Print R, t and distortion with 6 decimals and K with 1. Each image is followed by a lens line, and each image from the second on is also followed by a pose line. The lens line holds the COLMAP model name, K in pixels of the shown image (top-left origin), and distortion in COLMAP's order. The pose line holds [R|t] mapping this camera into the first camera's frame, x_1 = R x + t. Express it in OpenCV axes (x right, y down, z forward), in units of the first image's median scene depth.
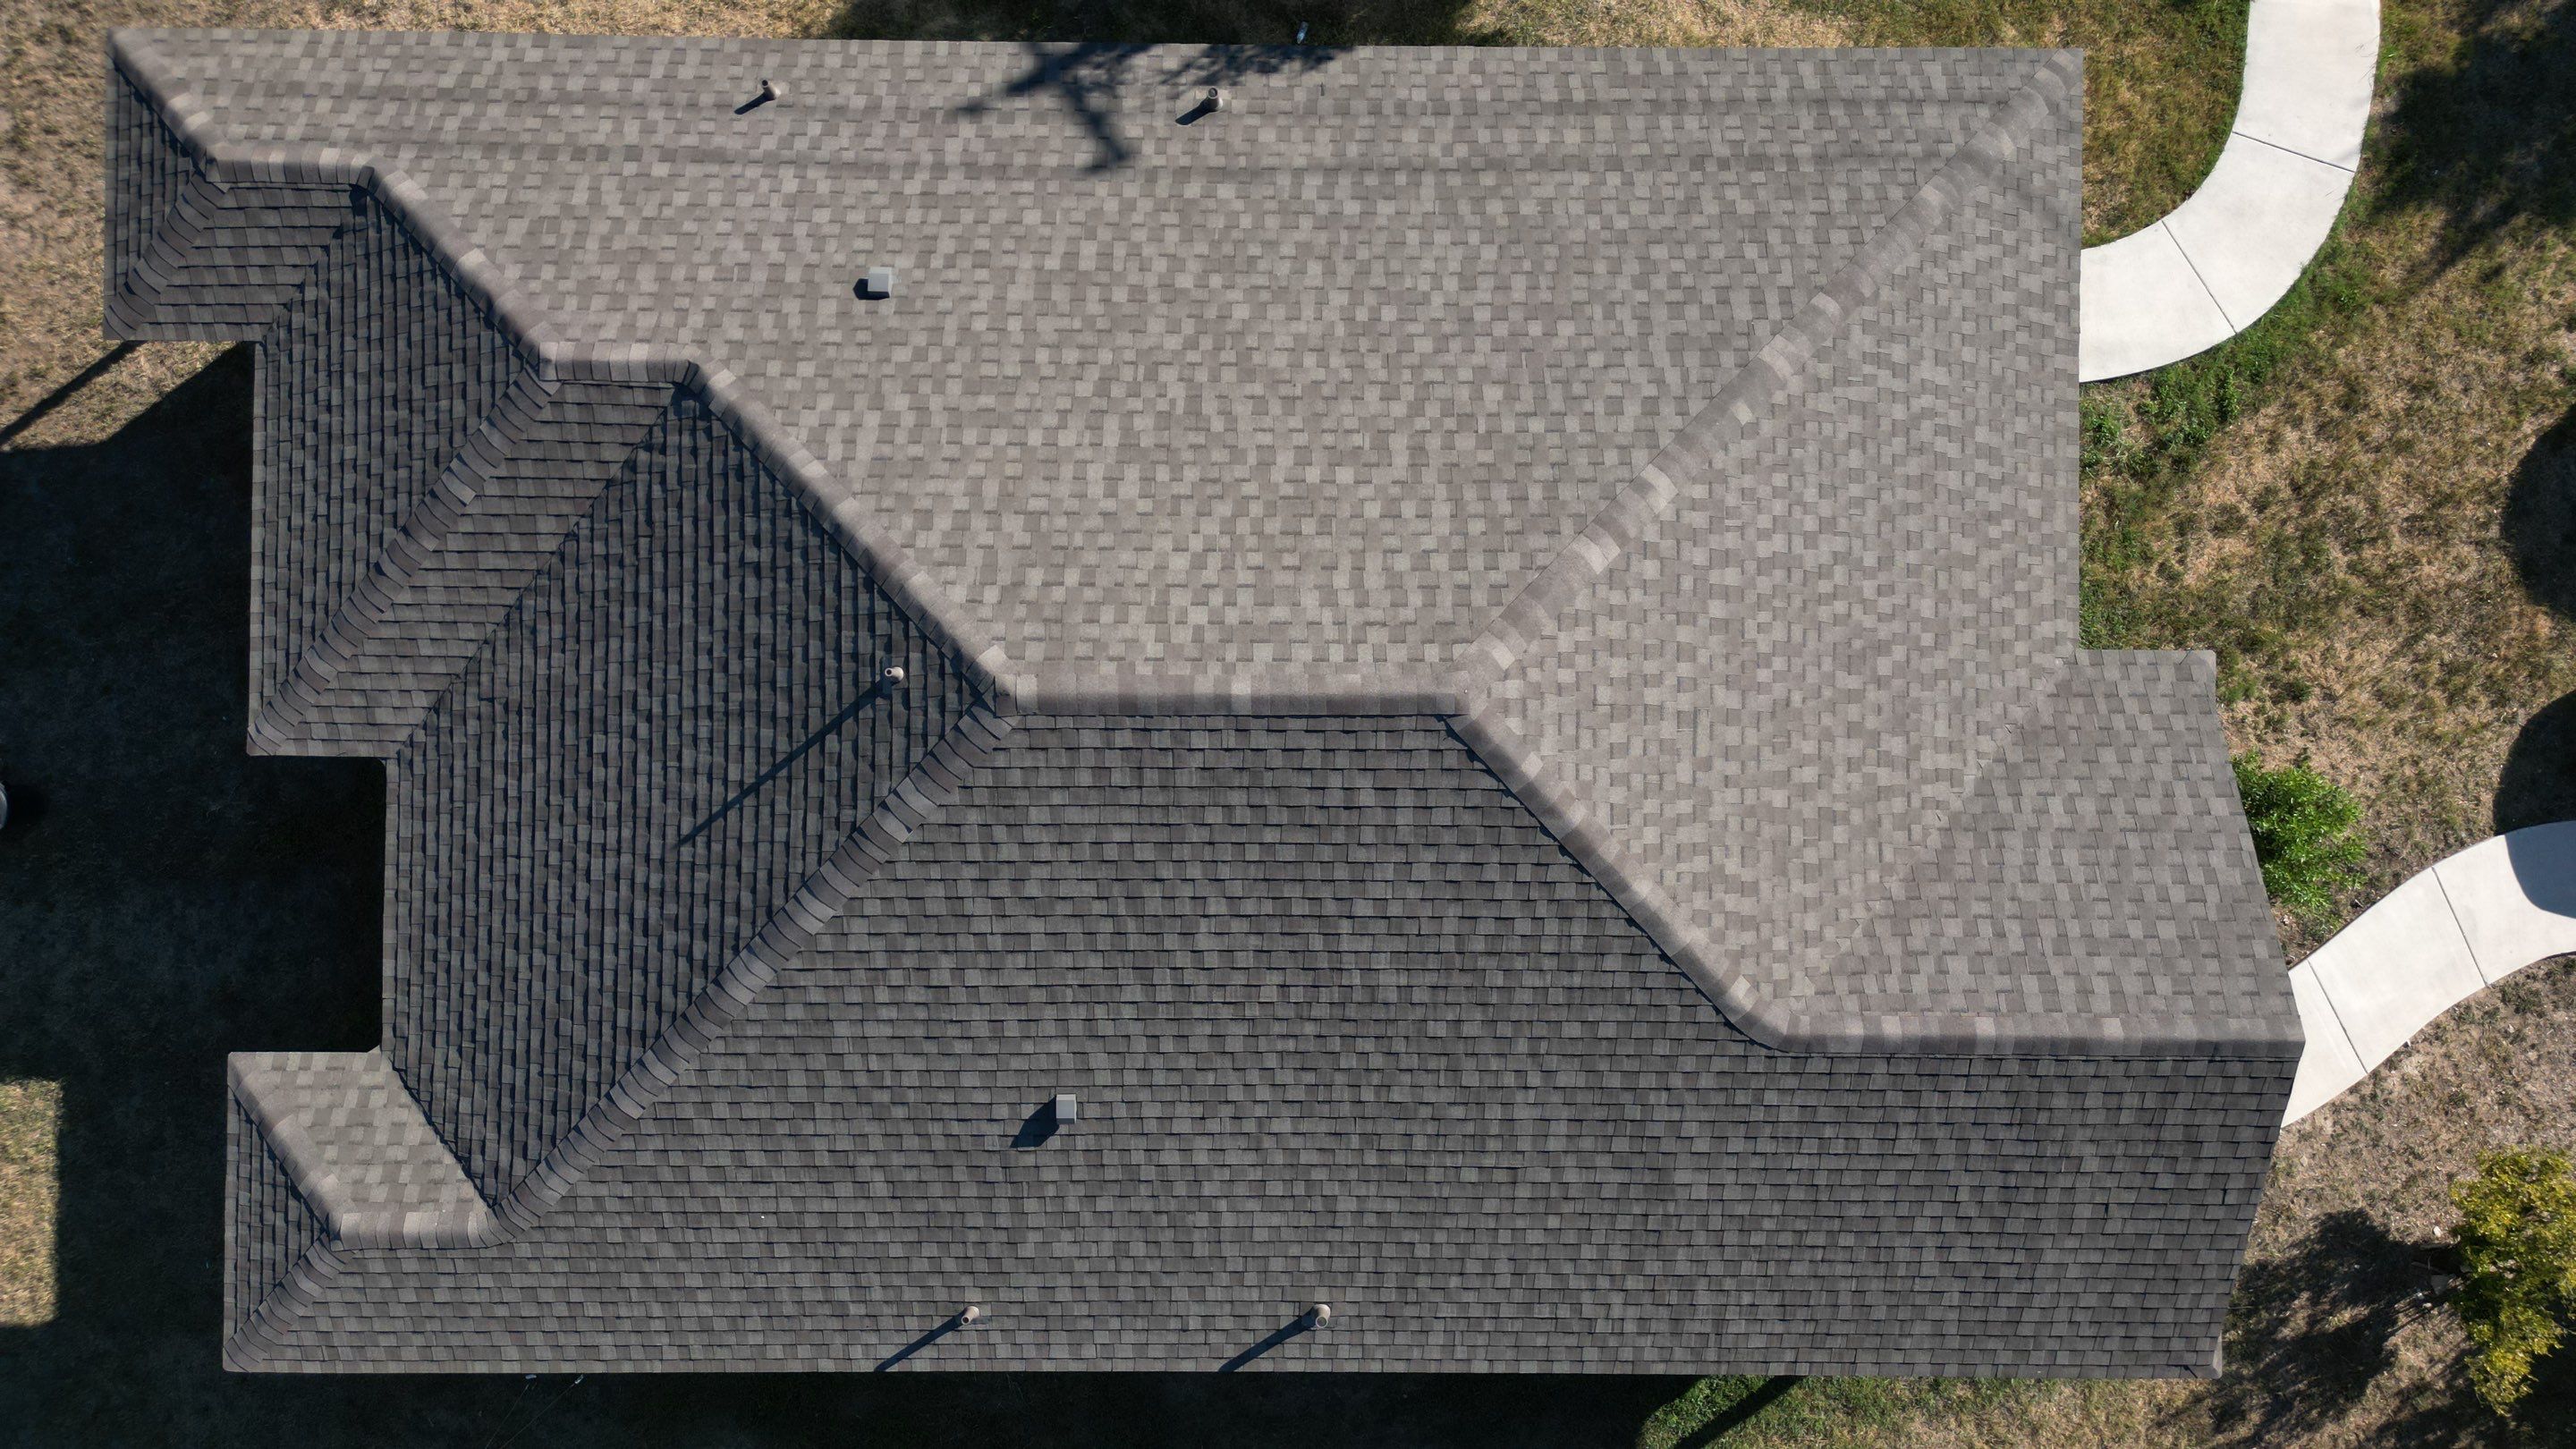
lens RADIAL K [[1806.1, 0, 1271.5], [0, 1806.1, 729.1], [0, 0, 1]] dist [0.087793, -0.092710]
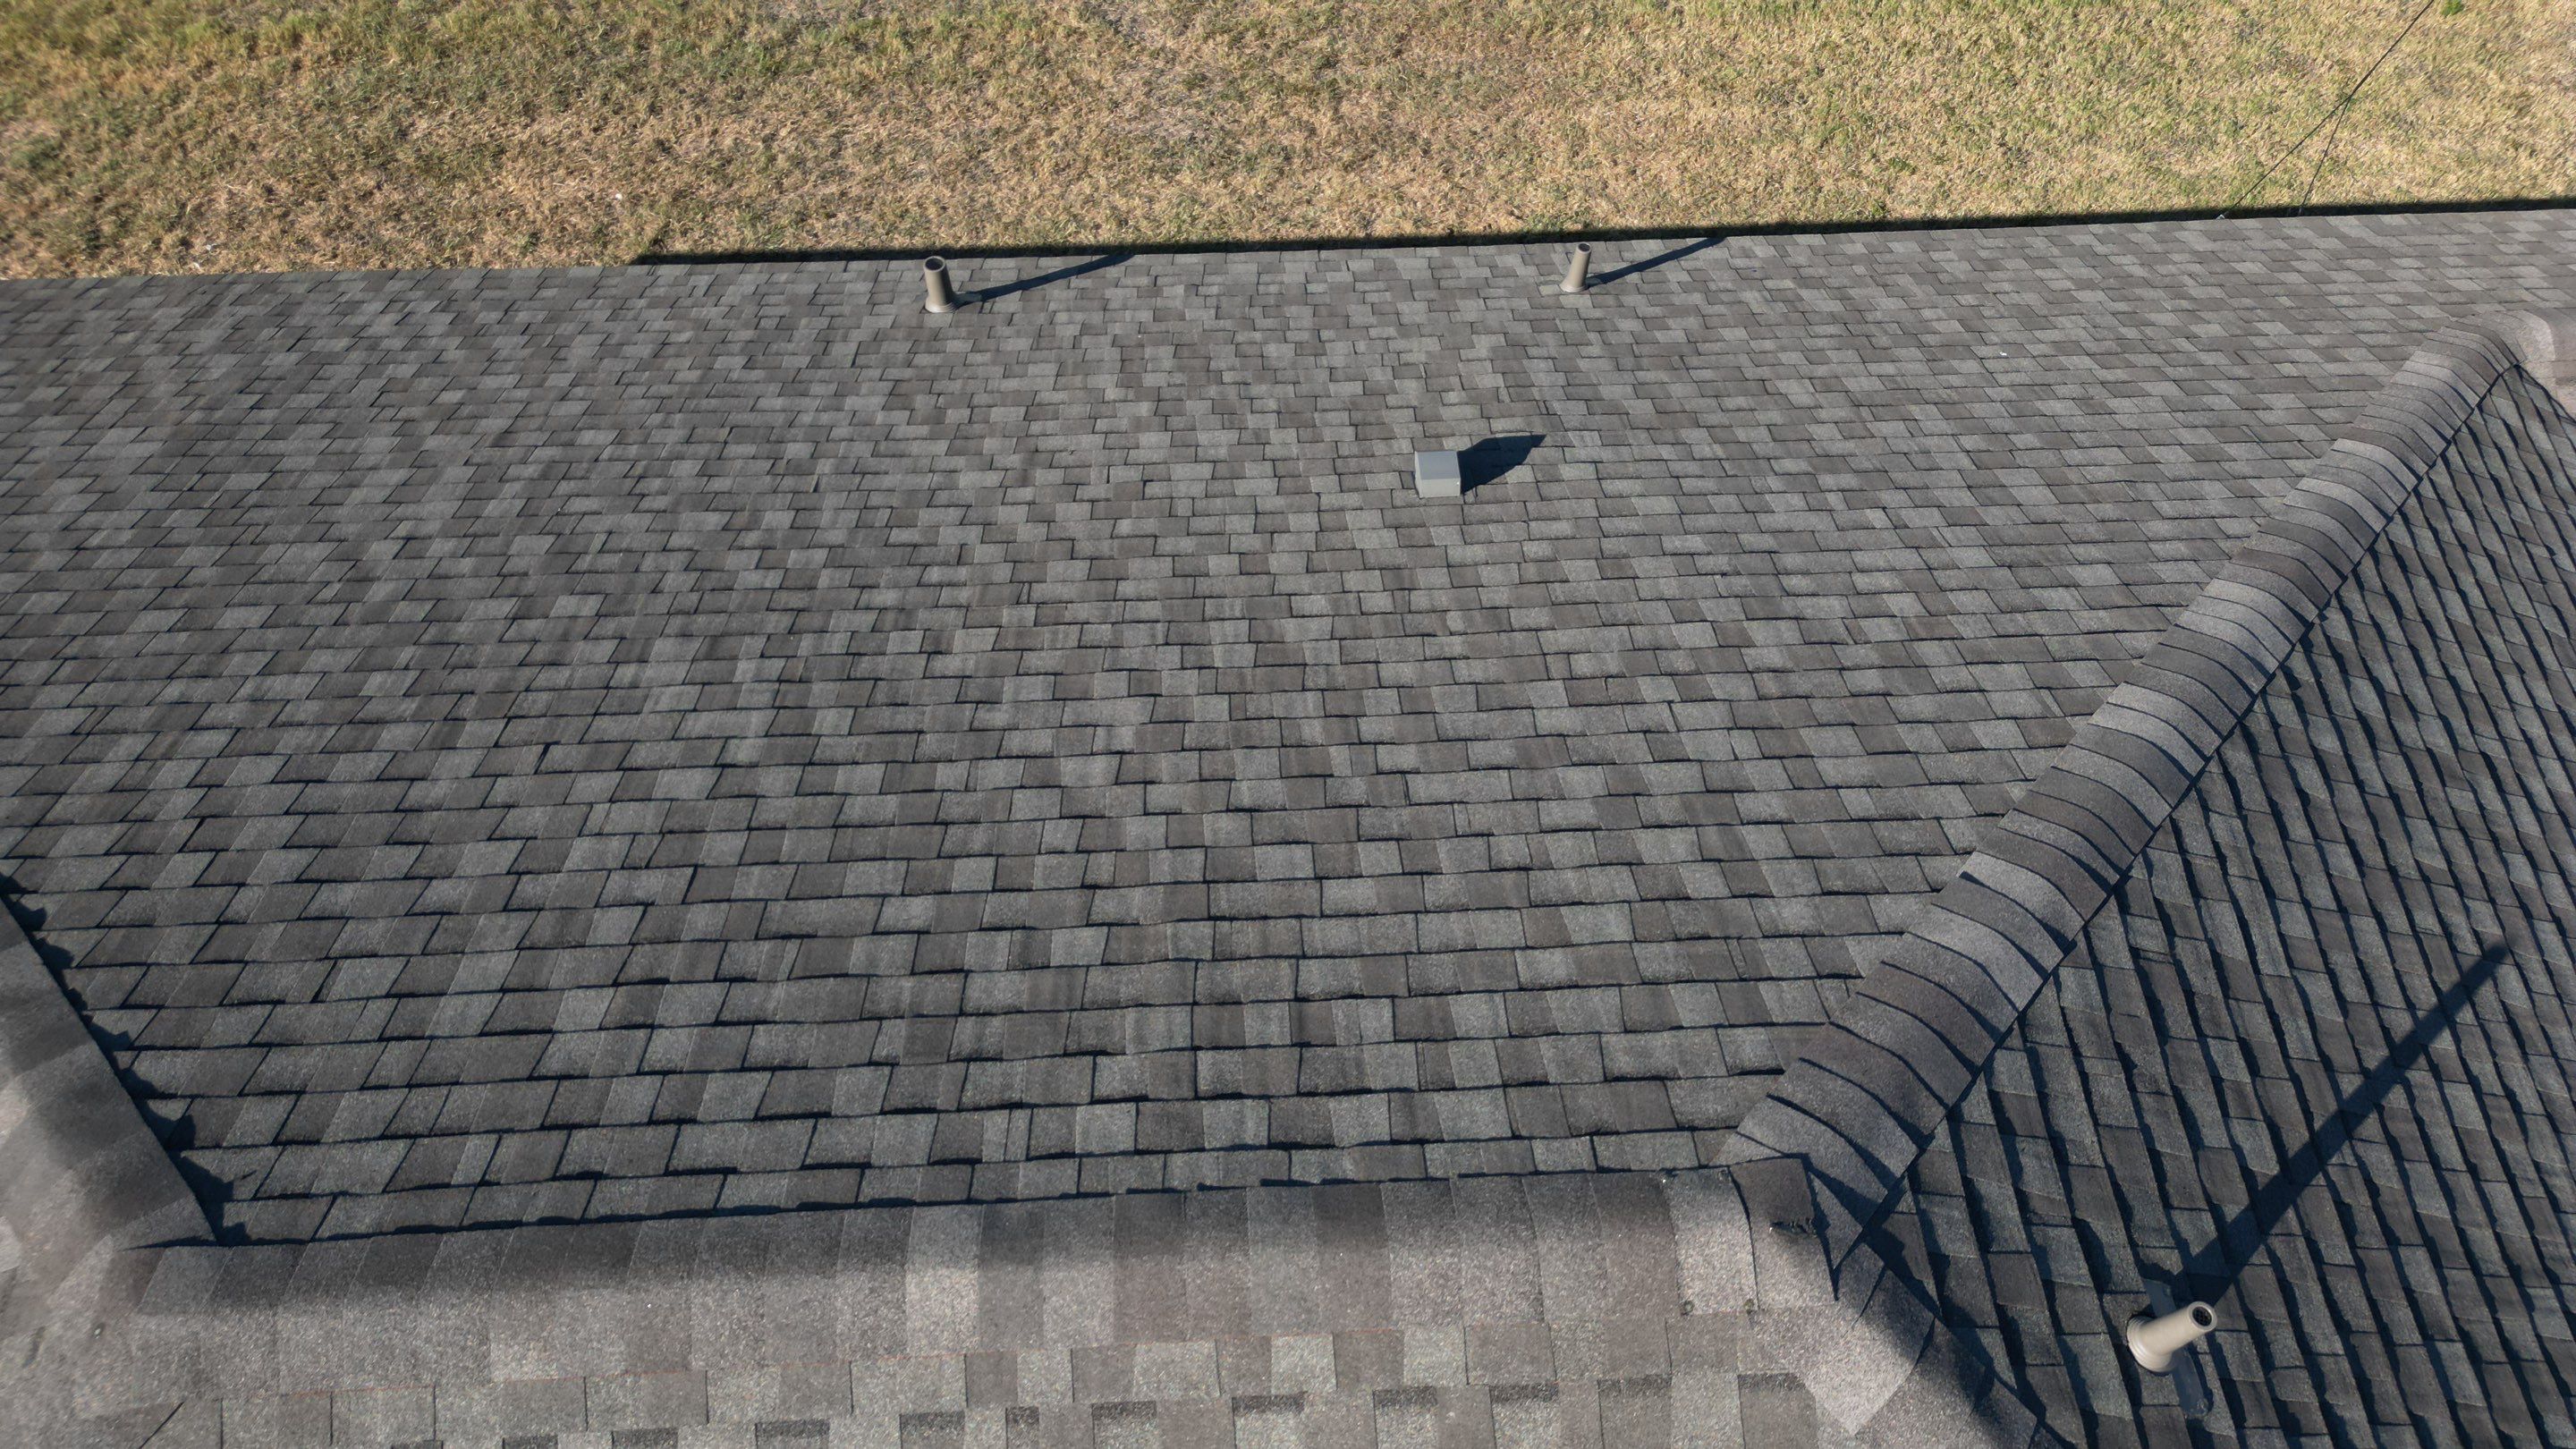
lens RADIAL K [[1806.1, 0, 1291.9], [0, 1806.1, 723.9], [0, 0, 1]] dist [0.087793, -0.092710]
pose [[-0.998588, 0.039038, -0.036025, -0.057432], [-0.052234, -0.844994, 0.532219, -0.090644], [-0.009664, 0.533349, 0.845840, 0.651565]]
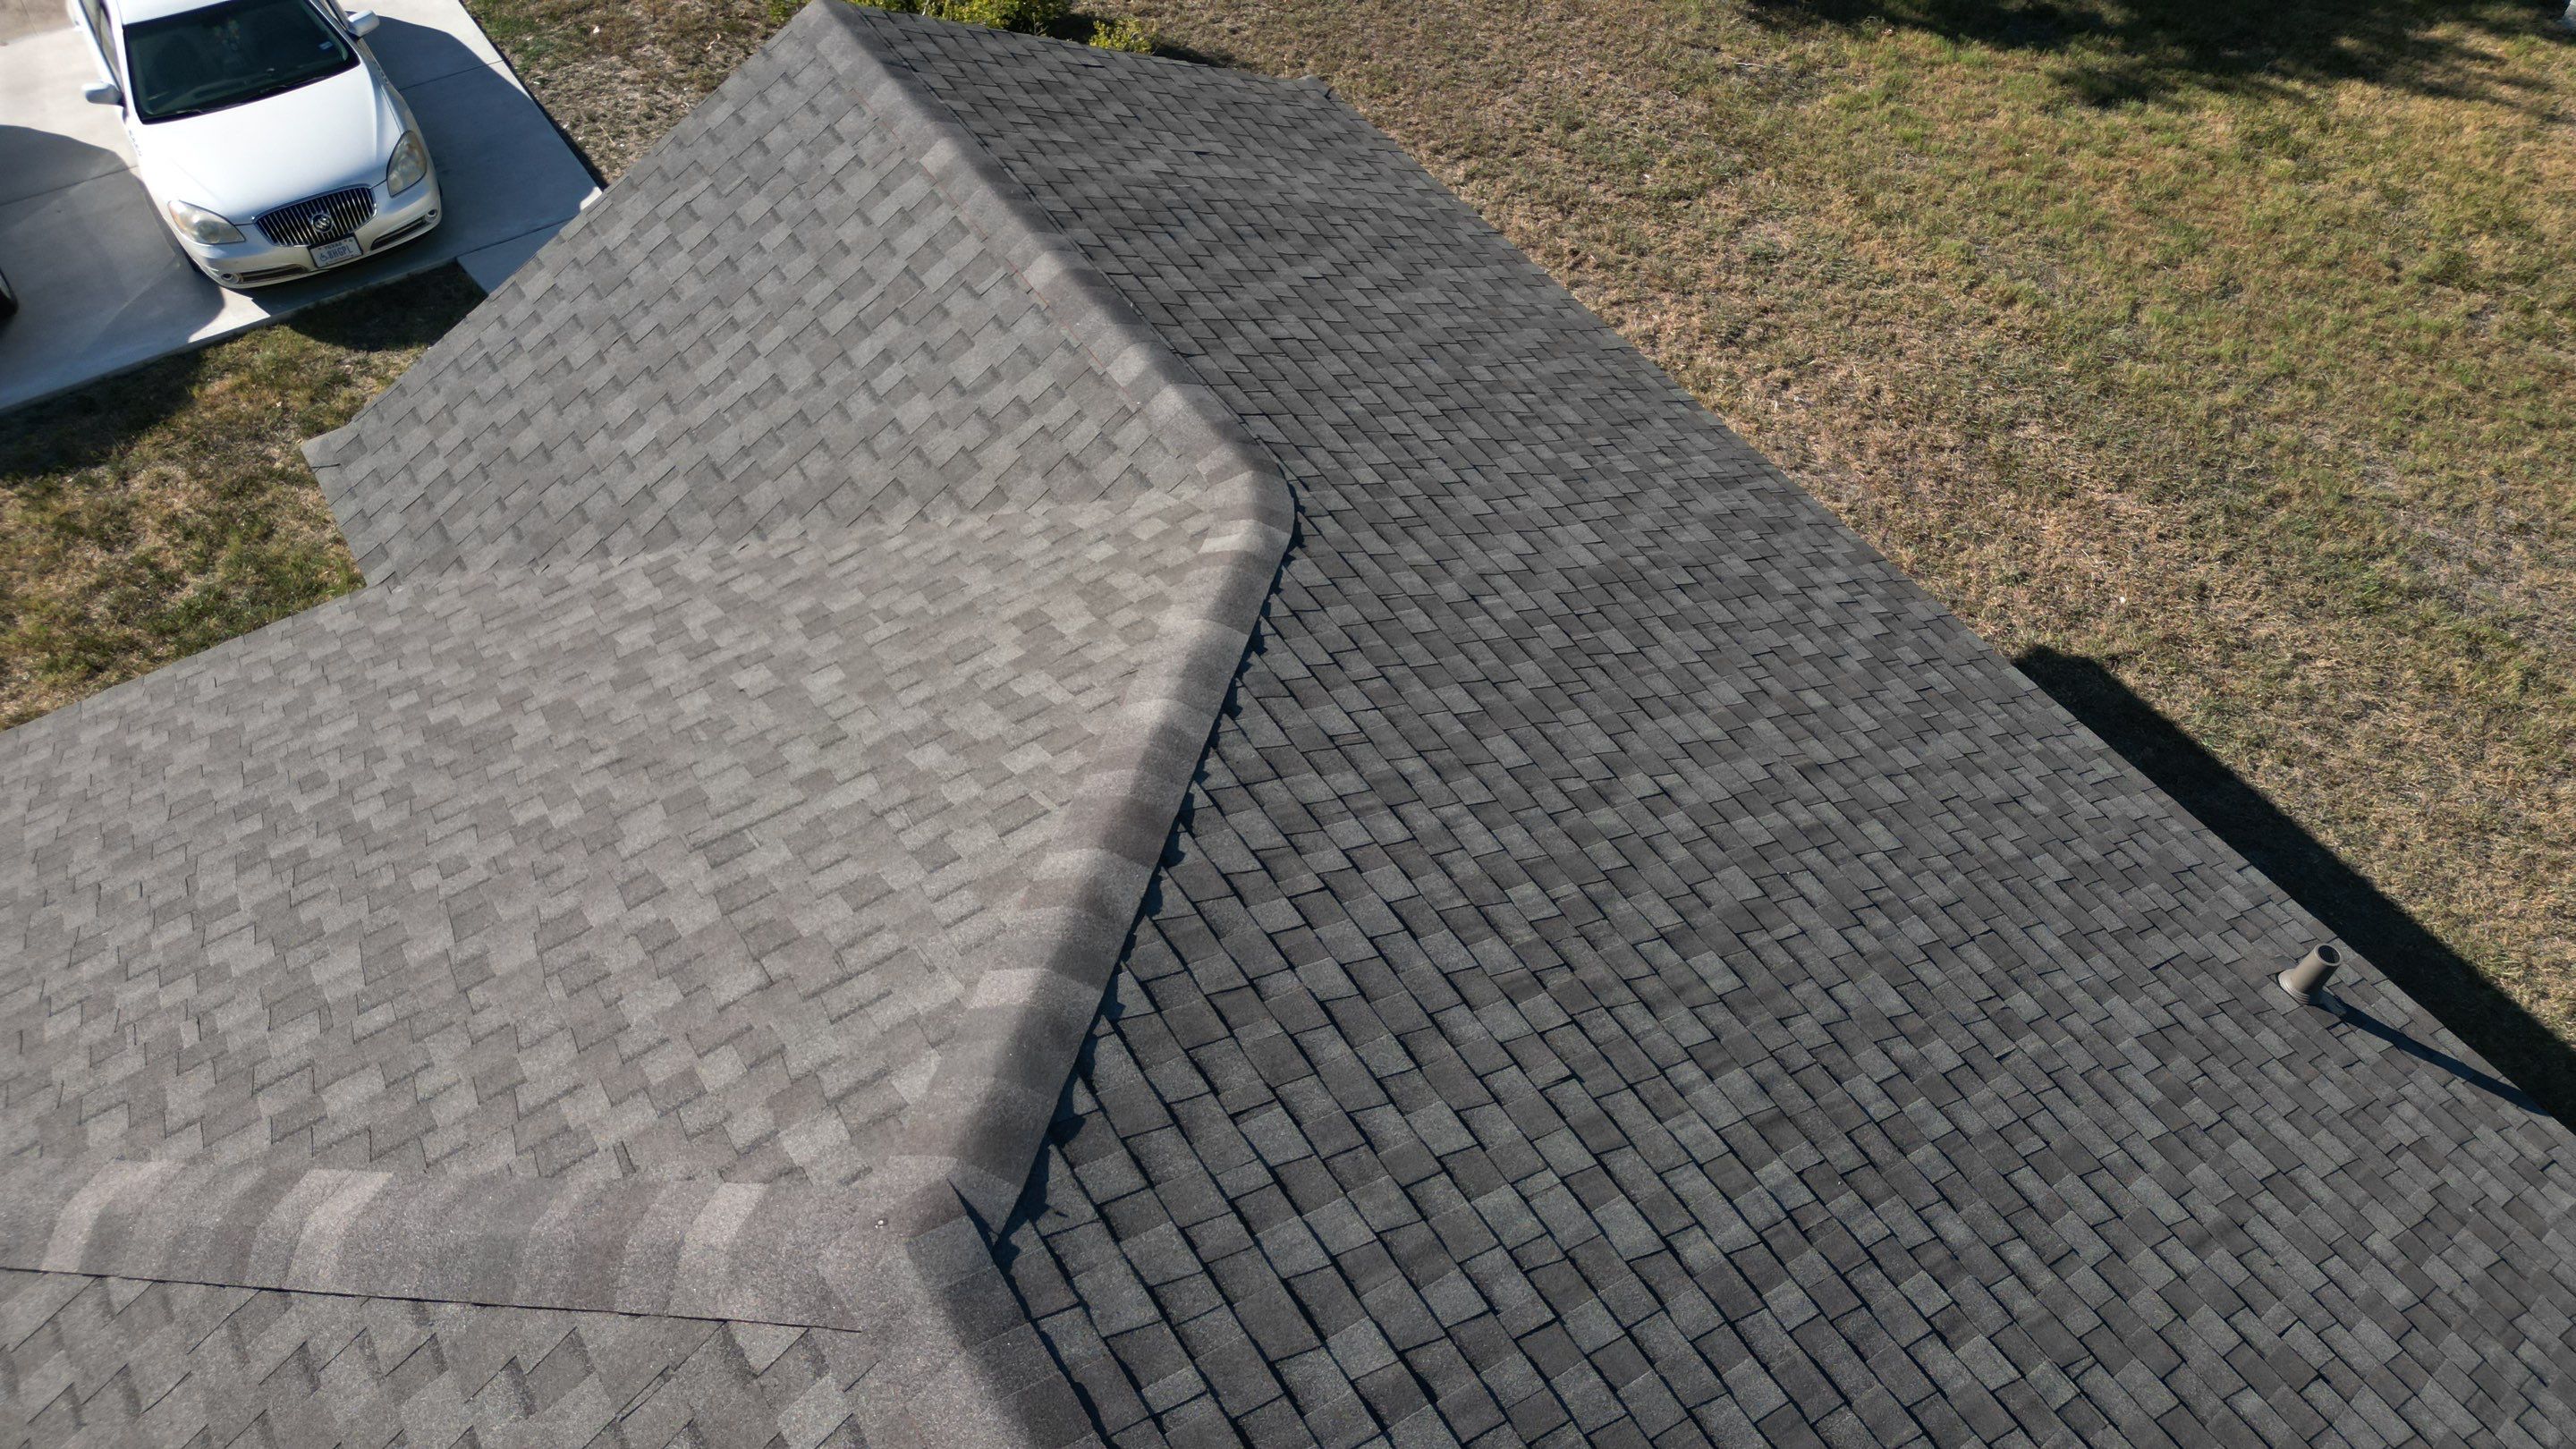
lens RADIAL K [[1806.1, 0, 1288.5], [0, 1806.1, 729.6], [0, 0, 1]] dist [0.087793, -0.092710]
pose [[-0.558326, -0.658142, 0.505095, -0.024104], [0.829286, -0.425420, 0.362357, -0.035754], [-0.023605, 0.621181, 0.783311, 0.649443]]
